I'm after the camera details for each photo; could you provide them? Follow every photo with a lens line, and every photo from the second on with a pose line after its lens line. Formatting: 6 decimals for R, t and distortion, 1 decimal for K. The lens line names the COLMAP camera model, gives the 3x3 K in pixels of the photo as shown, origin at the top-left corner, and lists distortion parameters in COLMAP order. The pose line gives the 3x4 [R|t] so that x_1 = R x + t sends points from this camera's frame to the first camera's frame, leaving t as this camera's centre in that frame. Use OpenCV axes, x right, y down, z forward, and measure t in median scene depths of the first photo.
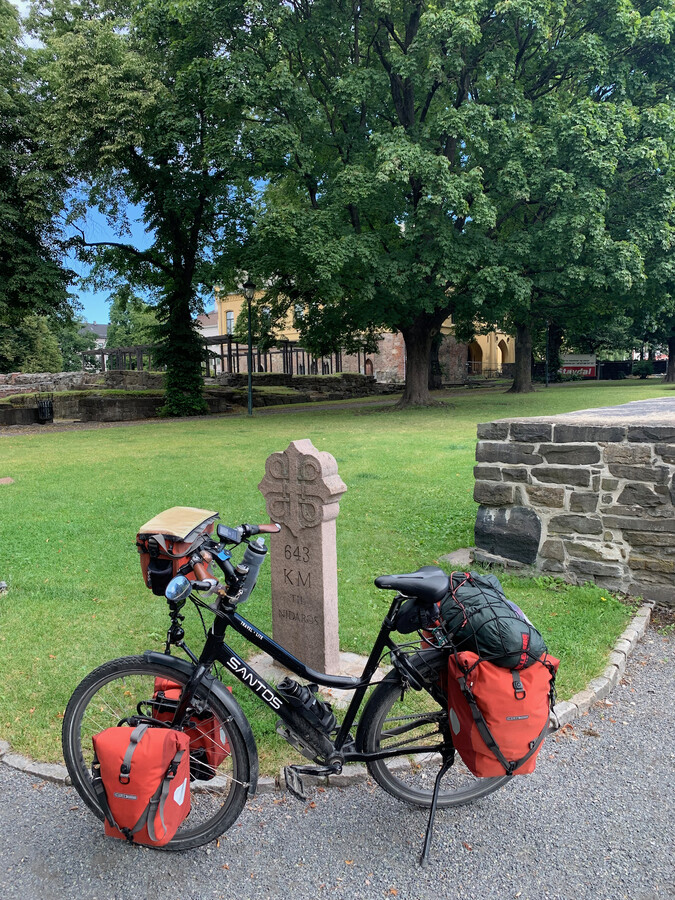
lens RADIAL K [[700.8, 0, 320.0], [0, 700.8, 436.3], [0, 0, 1]] dist [0.029611, -0.022883]
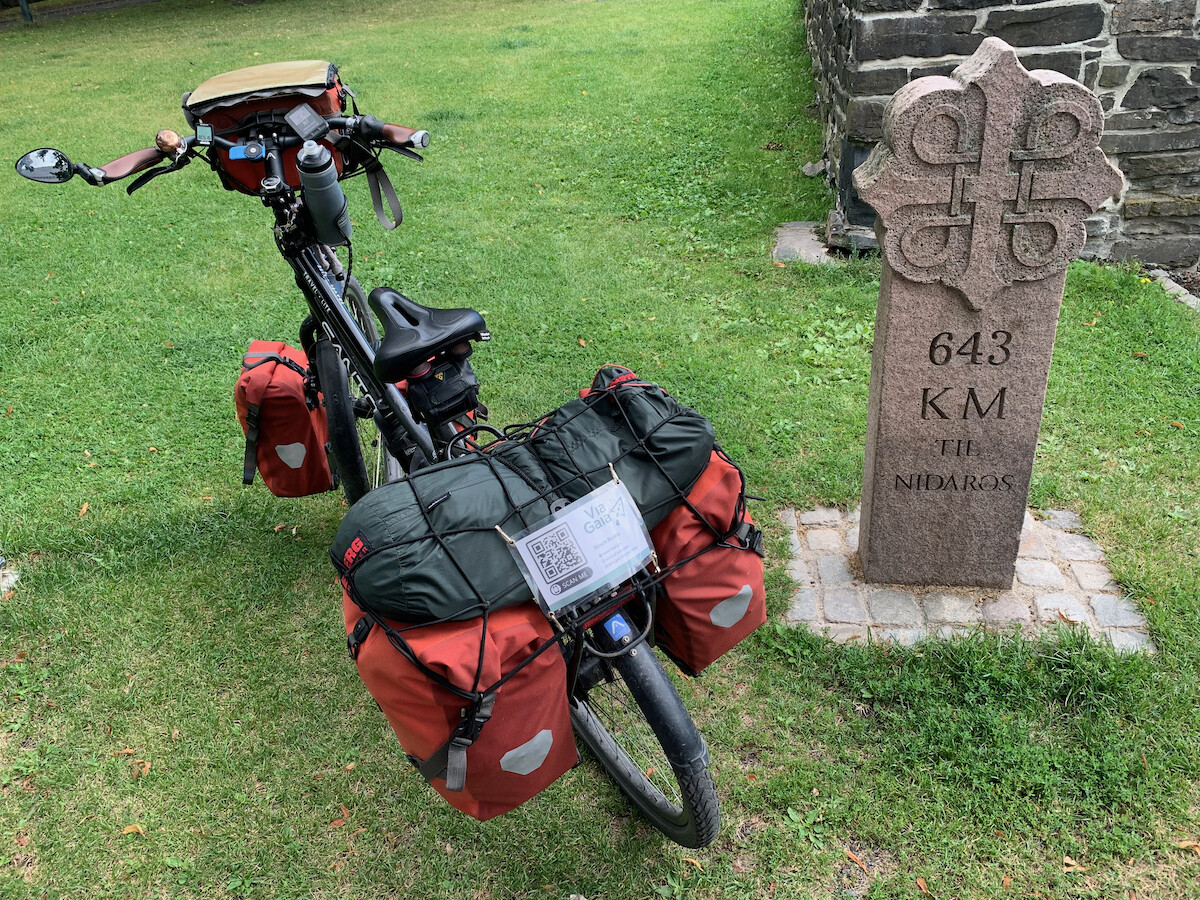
lens RADIAL K [[934.4, 0, 594.2], [0, 934.4, 452.9], [0, 0, 1]] dist [0.029611, -0.022883]
pose [[0.889710, -0.267579, 0.369889, -0.317297], [0.090012, 0.897138, 0.432482, -0.024741], [-0.447564, -0.351489, 0.822278, 0.444163]]
